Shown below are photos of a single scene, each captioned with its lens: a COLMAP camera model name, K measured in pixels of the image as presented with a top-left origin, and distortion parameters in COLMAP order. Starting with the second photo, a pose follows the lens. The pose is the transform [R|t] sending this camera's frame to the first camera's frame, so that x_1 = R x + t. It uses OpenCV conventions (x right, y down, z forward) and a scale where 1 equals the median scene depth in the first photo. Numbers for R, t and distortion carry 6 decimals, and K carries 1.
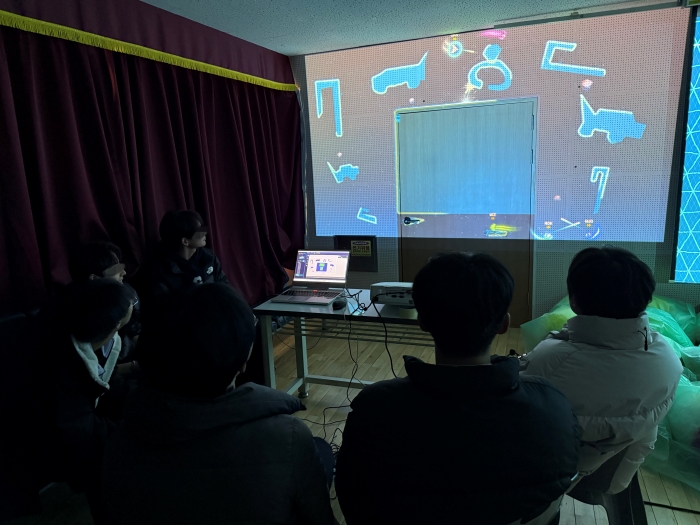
lens RADIAL K [[494.3, 0, 349.8], [0, 494.3, 276.1], [0, 0, 1]] dist [0.049024, -0.059369]
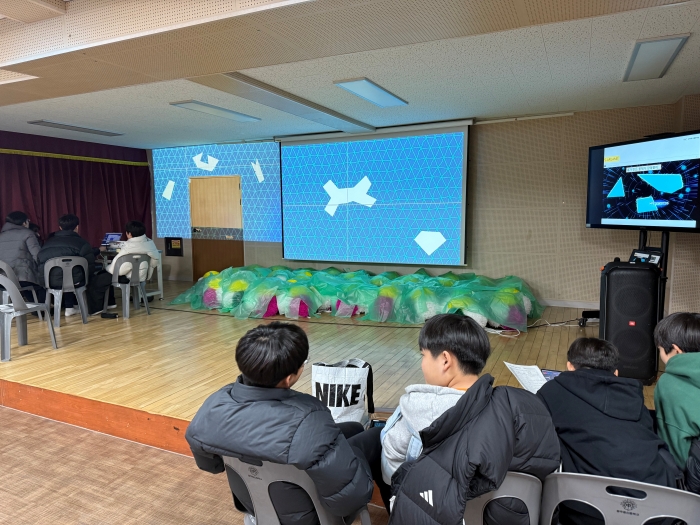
lens RADIAL K [[494.3, 0, 353.1], [0, 494.3, 267.0], [0, 0, 1]] dist [0.049024, -0.059369]
pose [[0.996951, 0.047504, -0.061899, 1.023727], [-0.053745, 0.993187, -0.103399, 0.243177], [0.056565, 0.106410, 0.992712, -1.099718]]
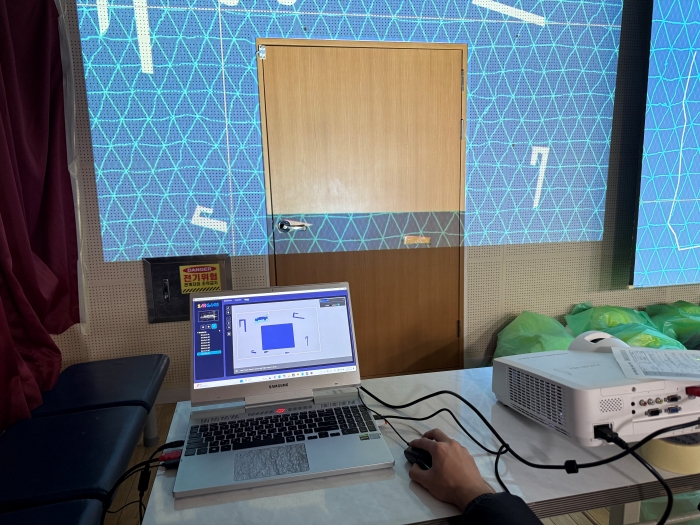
lens RADIAL K [[494.3, 0, 346.6], [0, 494.3, 264.7], [0, 0, 1]] dist [0.049024, -0.059369]
pose [[0.847282, -0.069522, 0.526574, -0.158730], [0.103653, 0.993978, -0.035549, -0.041376], [-0.520931, 0.084701, 0.849386, 0.518207]]
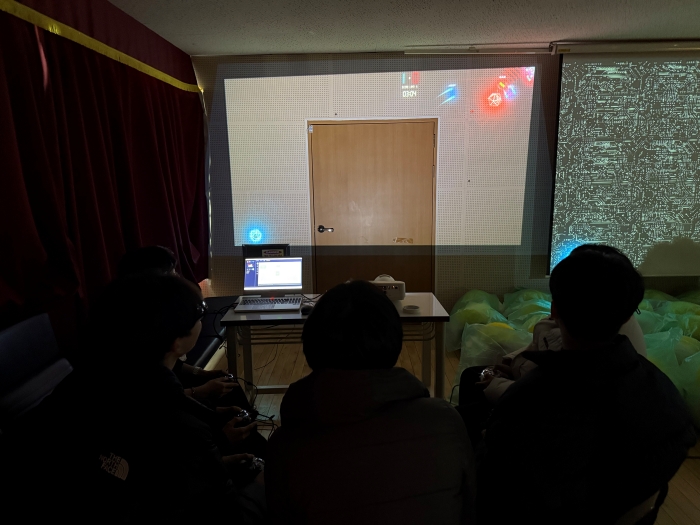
lens RADIAL K [[519.0, 0, 356.2], [0, 519.0, 275.5], [0, 0, 1]] dist [0.042487, -0.003186]
pose [[0.928955, -0.039848, 0.368042, -0.244046], [0.051114, 0.998474, -0.020907, 0.011977], [-0.366647, 0.038234, 0.929574, -0.020302]]
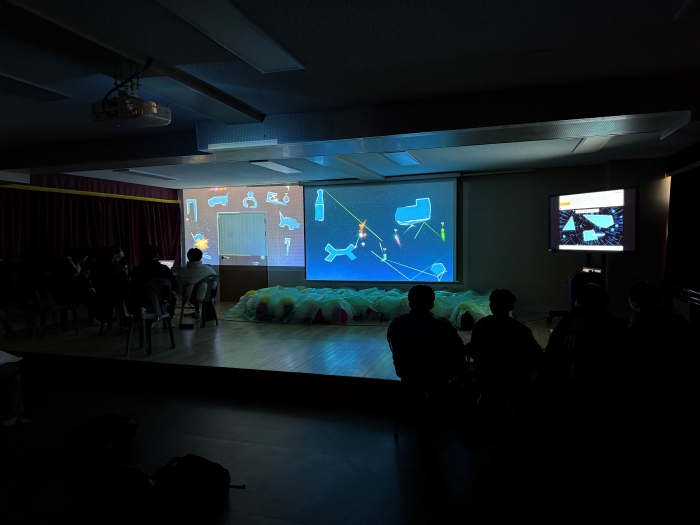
lens RADIAL K [[494.3, 0, 353.8], [0, 494.3, 275.1], [0, 0, 1]] dist [0.049024, -0.059369]
pose [[0.998114, 0.032238, 0.052251, 0.716550], [-0.023962, 0.988104, -0.151910, 0.361188], [-0.056527, 0.150371, 0.987012, -1.567610]]
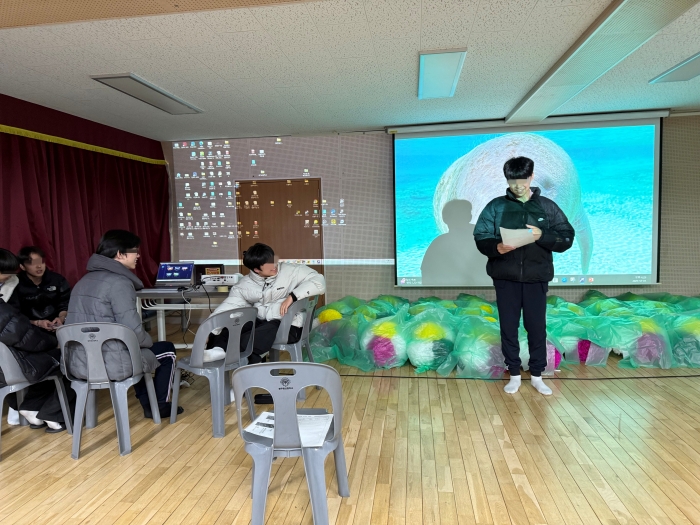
lens RADIAL K [[494.3, 0, 349.4], [0, 494.3, 259.8], [0, 0, 1]] dist [0.049024, -0.059369]
pose [[0.973421, 0.006125, 0.228940, 0.096446], [0.029414, 0.988020, -0.151495, 0.159345], [-0.227125, 0.154202, 0.961580, -0.550871]]
